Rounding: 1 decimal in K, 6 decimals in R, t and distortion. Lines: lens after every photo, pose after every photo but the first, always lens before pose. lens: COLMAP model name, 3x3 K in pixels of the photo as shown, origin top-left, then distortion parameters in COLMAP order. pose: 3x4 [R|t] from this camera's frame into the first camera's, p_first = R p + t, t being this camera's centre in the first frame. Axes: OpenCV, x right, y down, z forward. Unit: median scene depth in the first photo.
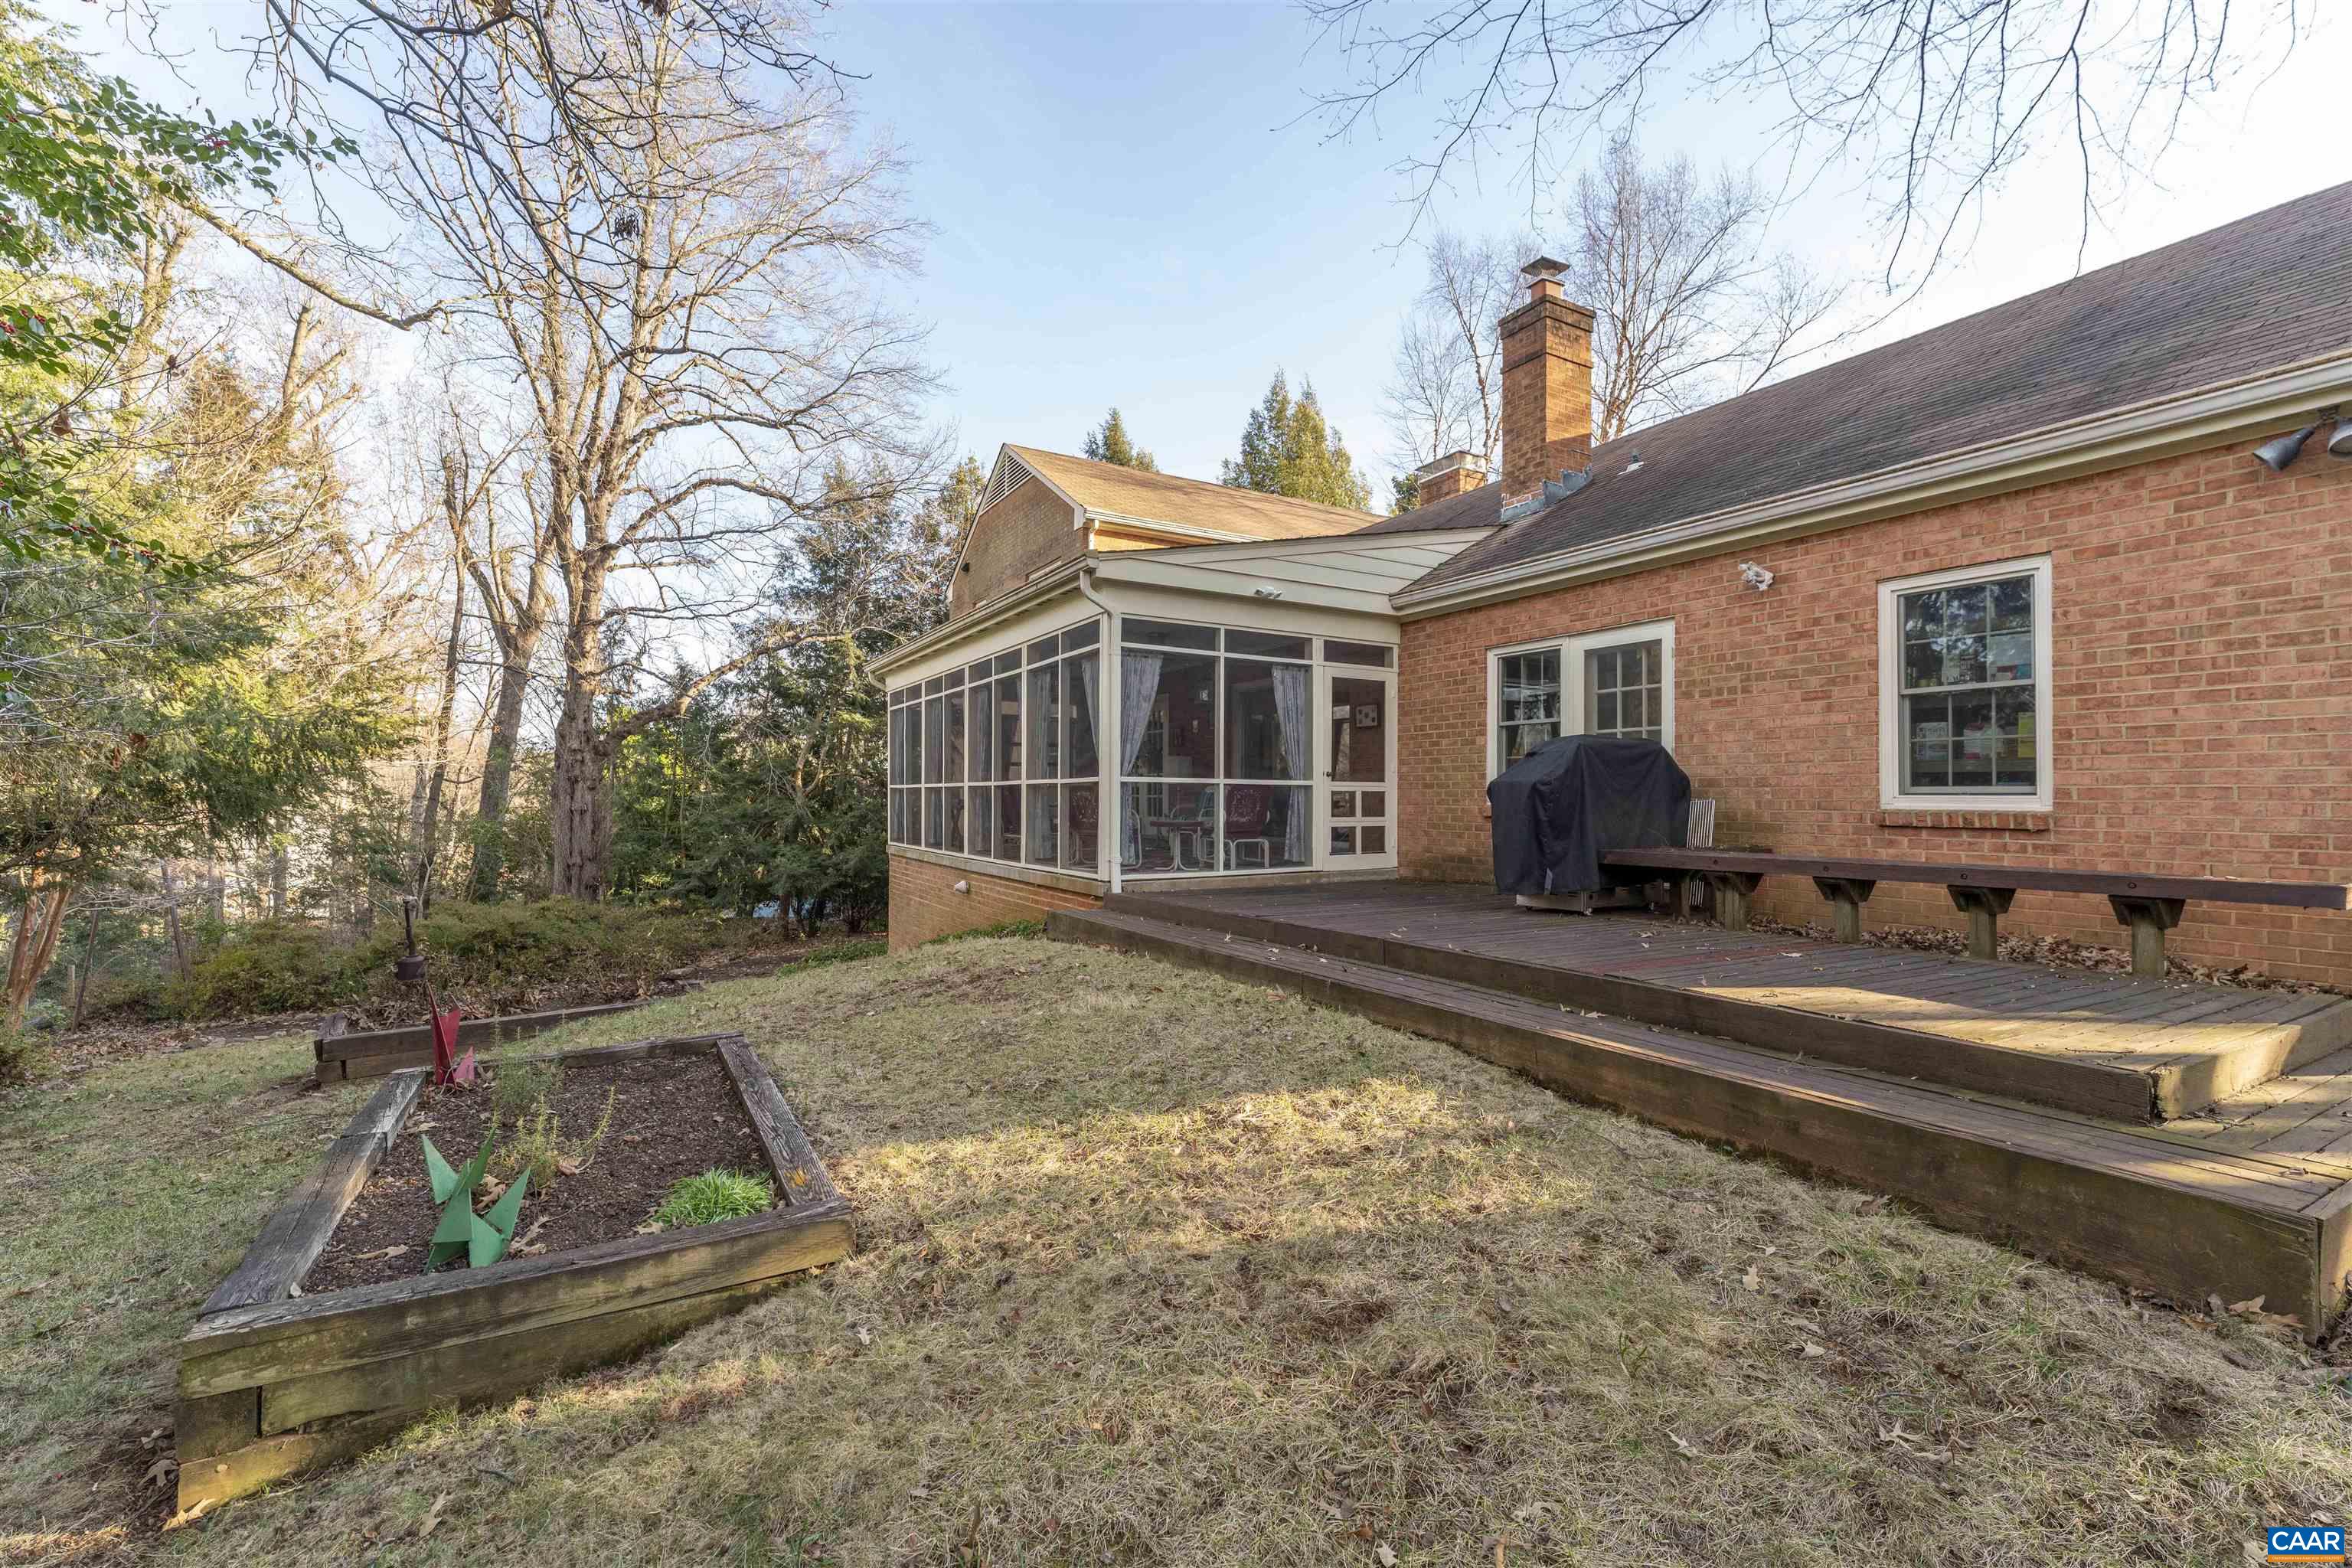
lens RADIAL K [[1014.1, 0, 1187.7], [0, 1014.1, 790.6], [0, 0, 1]] dist [0.002819, 0.000237]
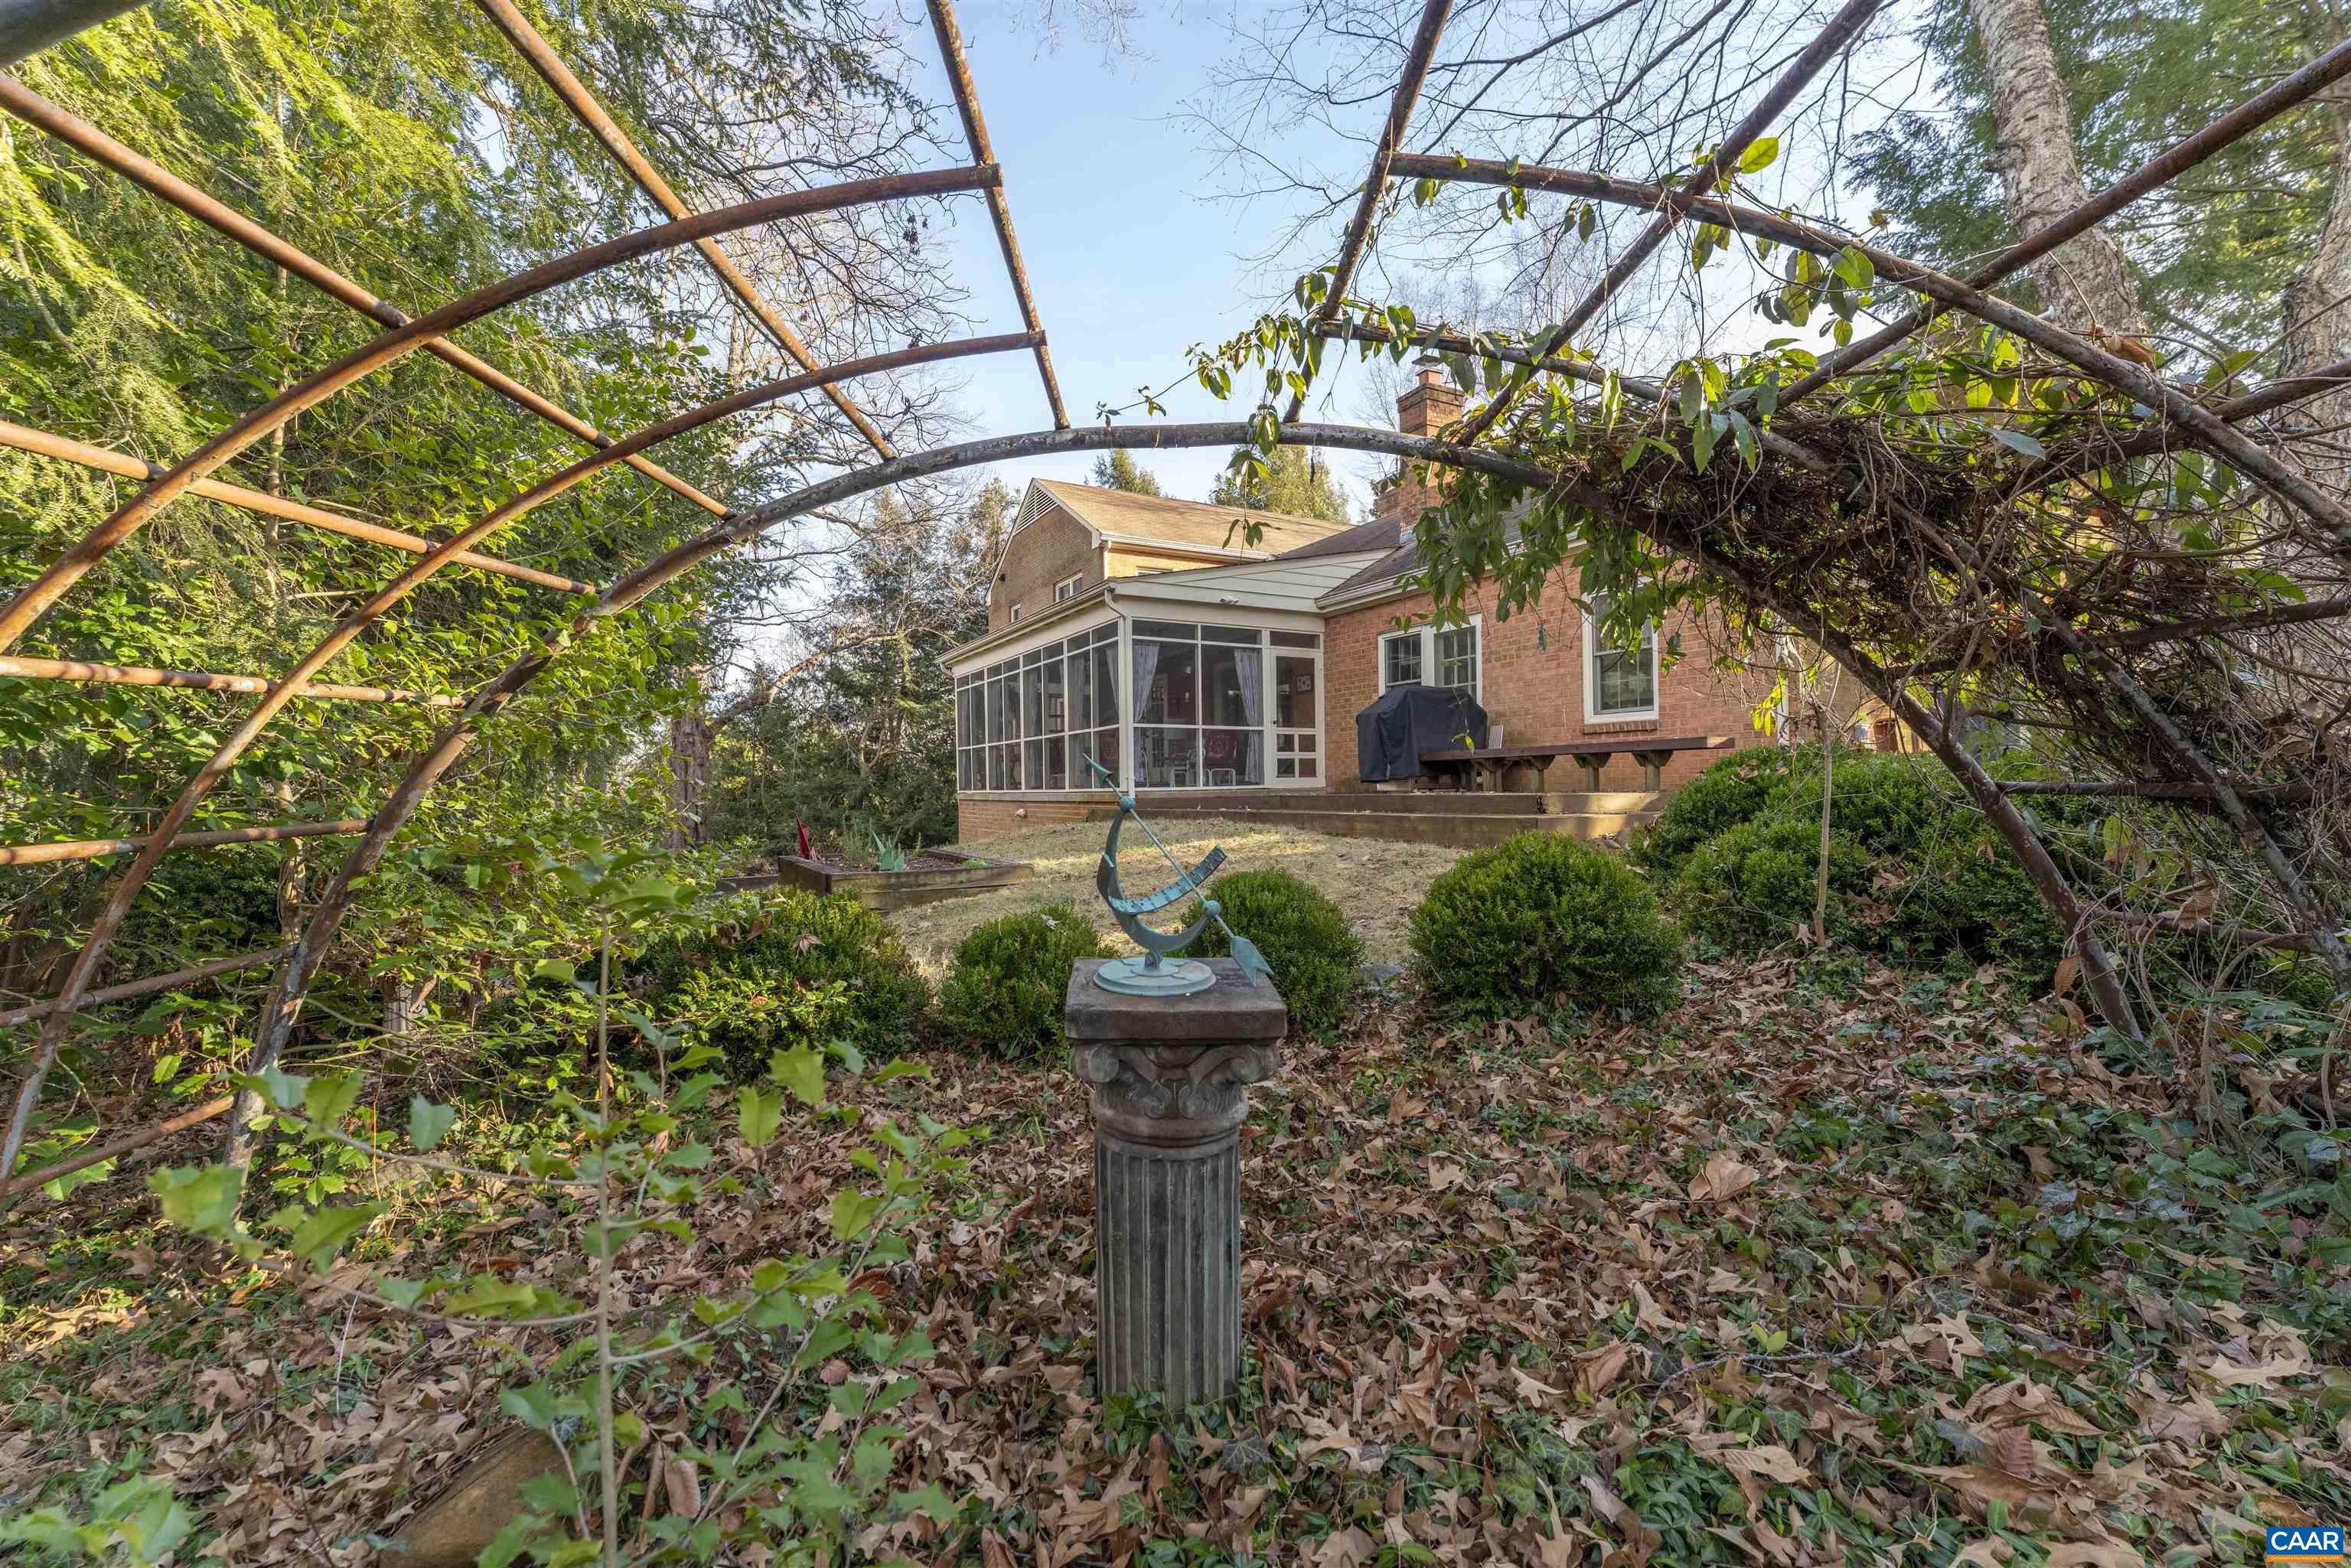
lens RADIAL K [[1013.7, 0, 1164.5], [0, 1013.7, 787.5], [0, 0, 1]] dist [0.002819, 0.000237]
pose [[0.999311, -0.018220, -0.032326, 0.024443], [0.018359, 0.999823, 0.003991, 0.066731], [0.032248, -0.004581, 0.999469, -0.454430]]
